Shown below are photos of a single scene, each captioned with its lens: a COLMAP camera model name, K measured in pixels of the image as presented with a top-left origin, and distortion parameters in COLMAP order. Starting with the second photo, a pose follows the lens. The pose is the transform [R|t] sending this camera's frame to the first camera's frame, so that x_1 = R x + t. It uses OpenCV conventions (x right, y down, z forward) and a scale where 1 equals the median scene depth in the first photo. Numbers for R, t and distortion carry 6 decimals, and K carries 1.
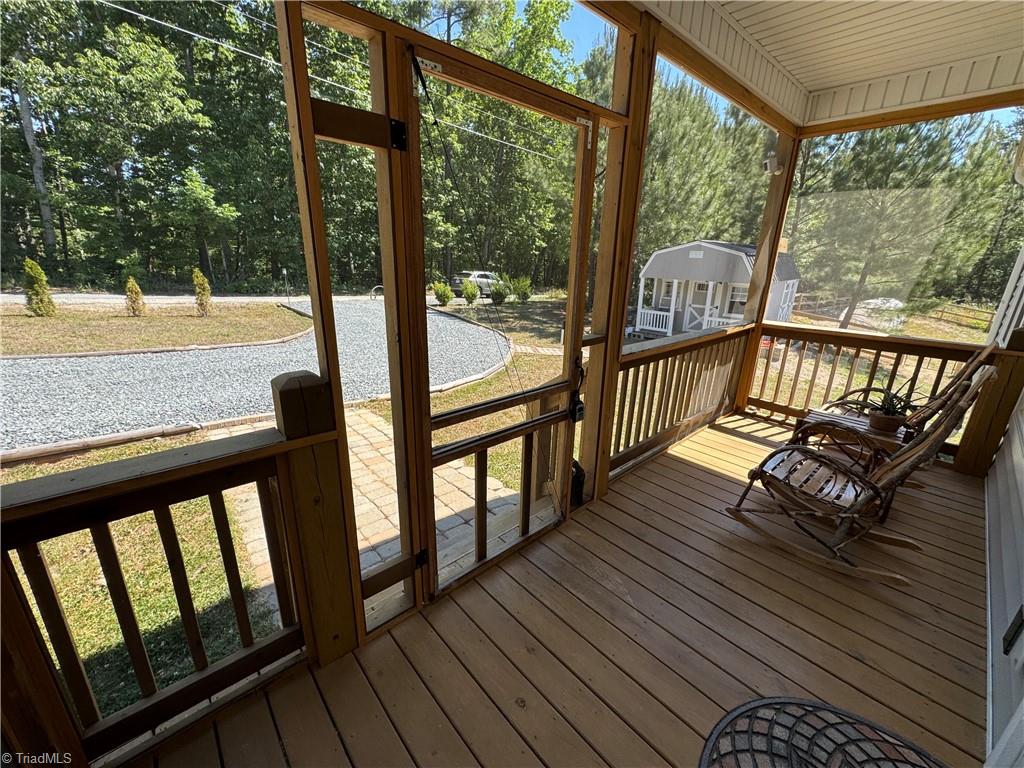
lens RADIAL K [[407.8, 0, 512.2], [0, 407.8, 382.2], [0, 0, 1]] dist [-0.001909, 0.000631]
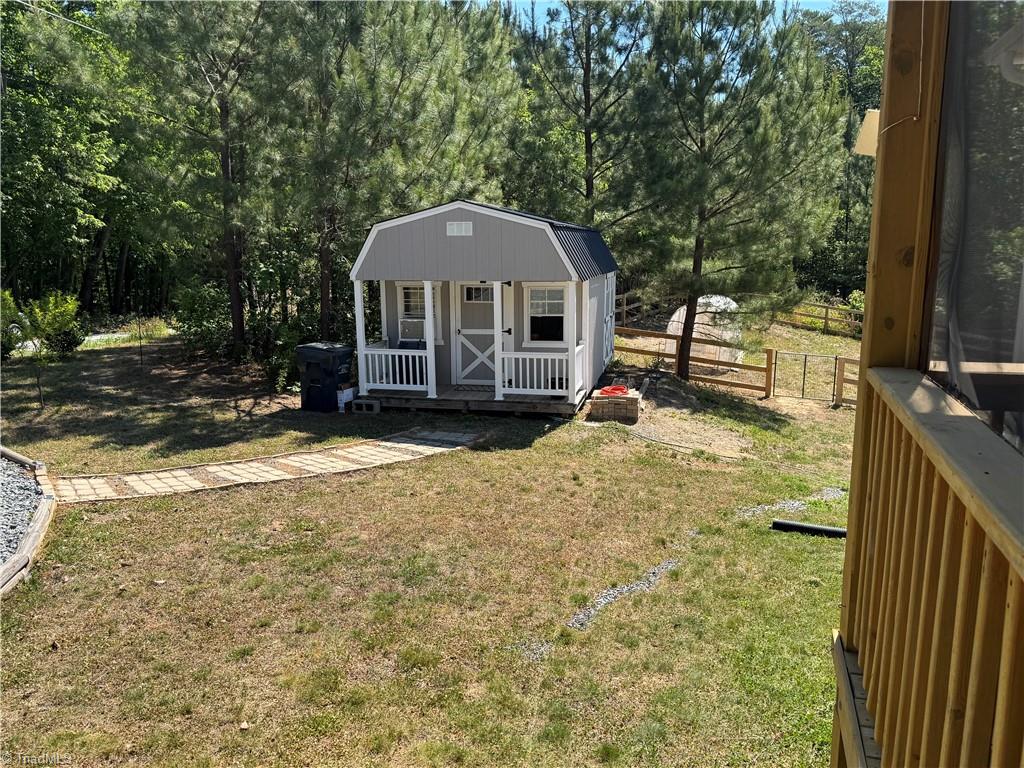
lens RADIAL K [[819.0, 0, 510.0], [0, 819.0, 388.7], [0, 0, 1]] dist [0.159039, -0.225453]
pose [[0.866523, -0.114195, 0.485898, 0.002182], [0.175901, 0.980888, -0.083166, -0.024810], [-0.467114, 0.157536, 0.870050, 0.108304]]
